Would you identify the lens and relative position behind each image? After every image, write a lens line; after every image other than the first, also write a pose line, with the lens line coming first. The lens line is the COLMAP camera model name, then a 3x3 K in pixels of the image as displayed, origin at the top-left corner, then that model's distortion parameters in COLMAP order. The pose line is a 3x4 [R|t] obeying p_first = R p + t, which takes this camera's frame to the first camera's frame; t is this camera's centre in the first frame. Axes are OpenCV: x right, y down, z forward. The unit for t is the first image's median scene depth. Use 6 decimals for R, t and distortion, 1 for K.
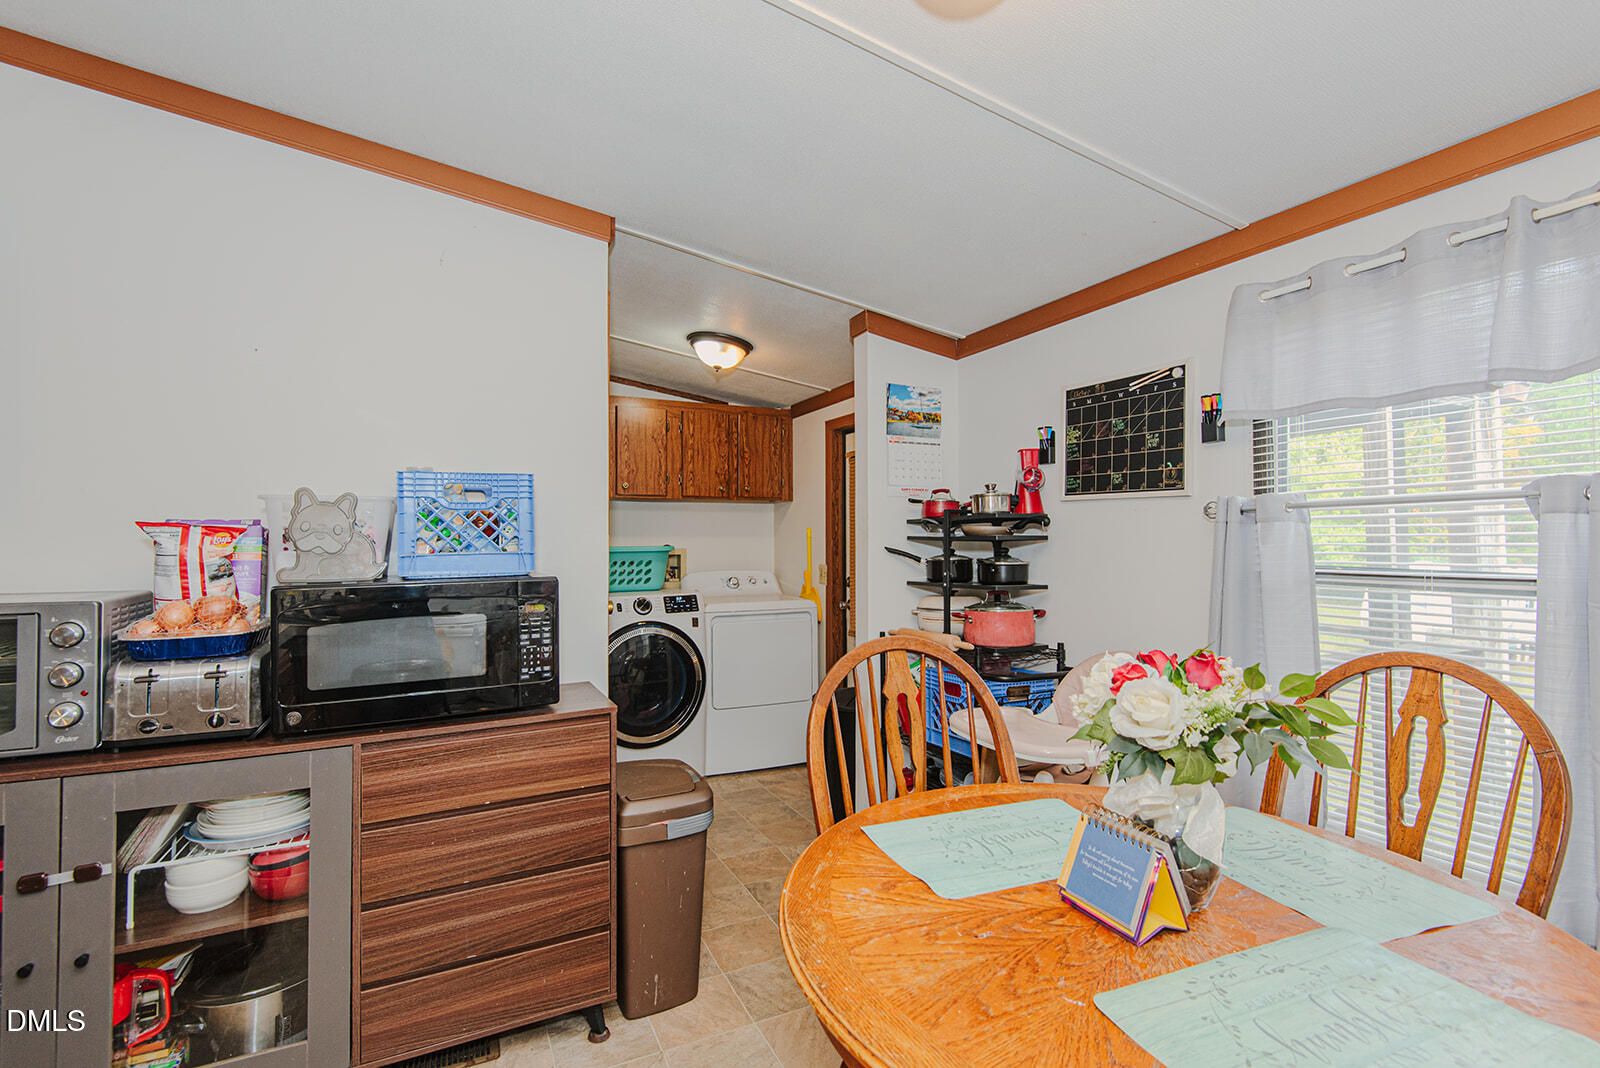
lens RADIAL K [[732.0, 0, 806.6], [0, 732.0, 531.8], [0, 0, 1]] dist [0.004160, -0.000249]
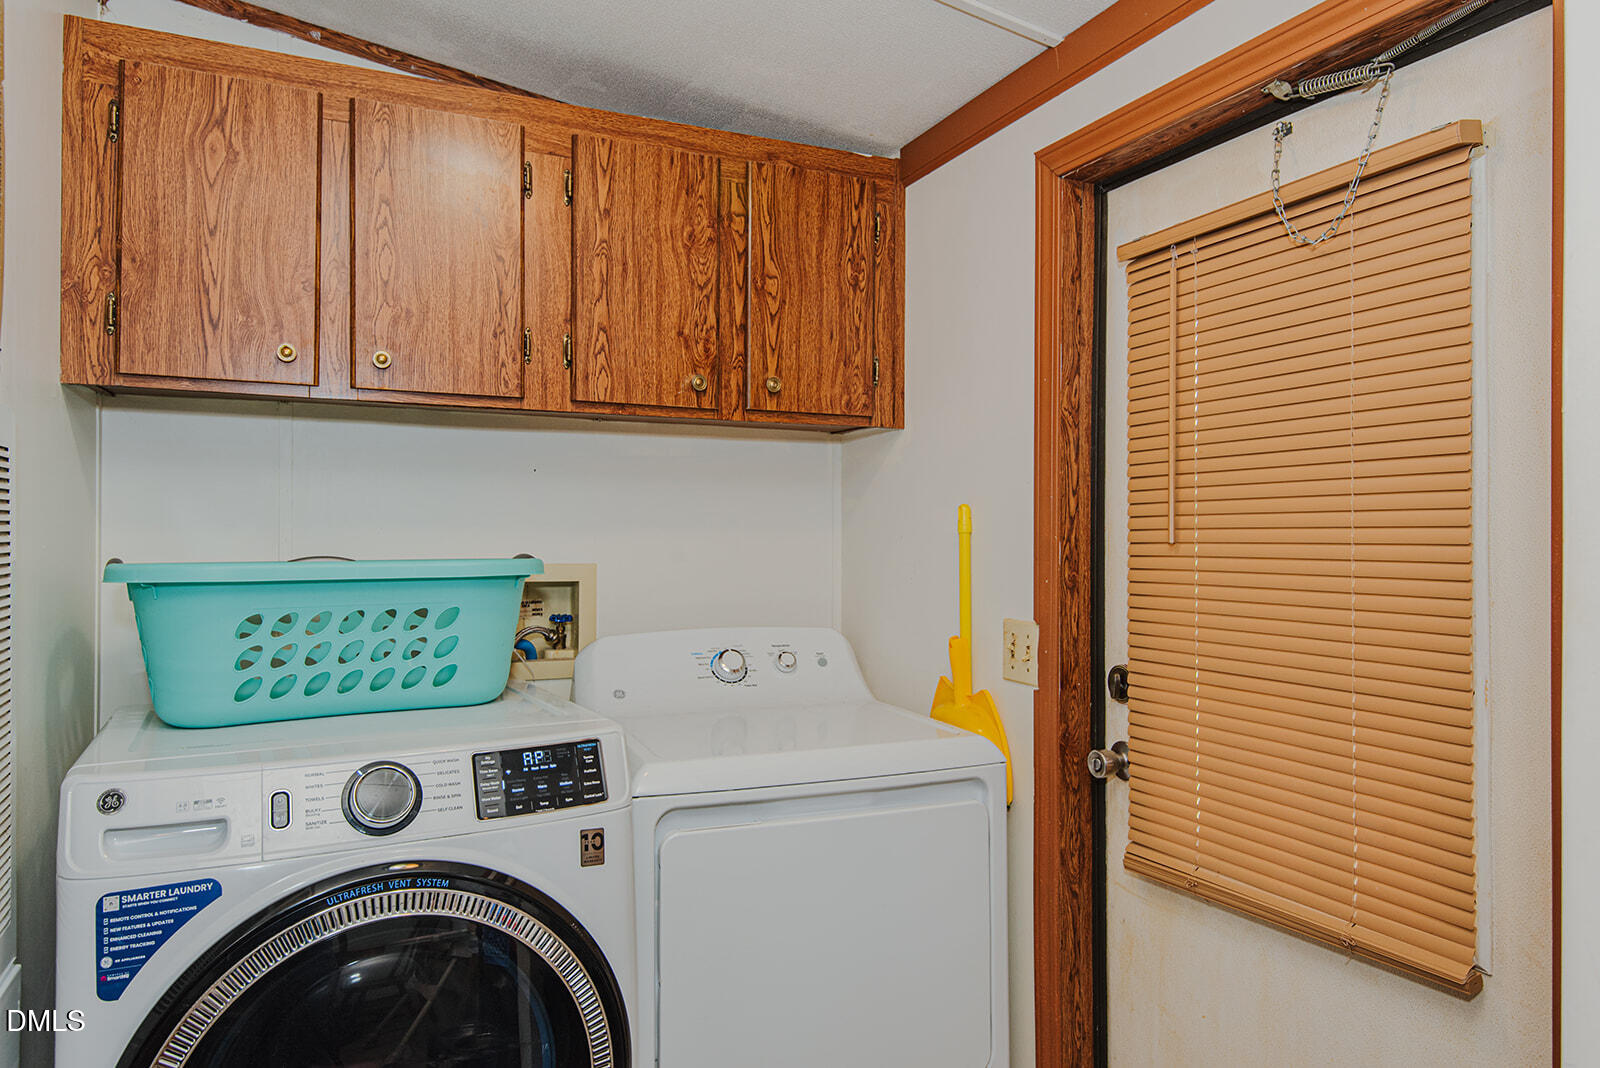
lens RADIAL K [[1027.2, 0, 798.0], [0, 1027.2, 534.0], [0, 0, 1]] dist [-0.000819, -0.000001]
pose [[0.999577, 0.005325, -0.028600, -0.058377], [-0.005036, 0.999936, 0.010178, 0.003512], [0.028652, -0.010030, 0.999539, 0.551995]]
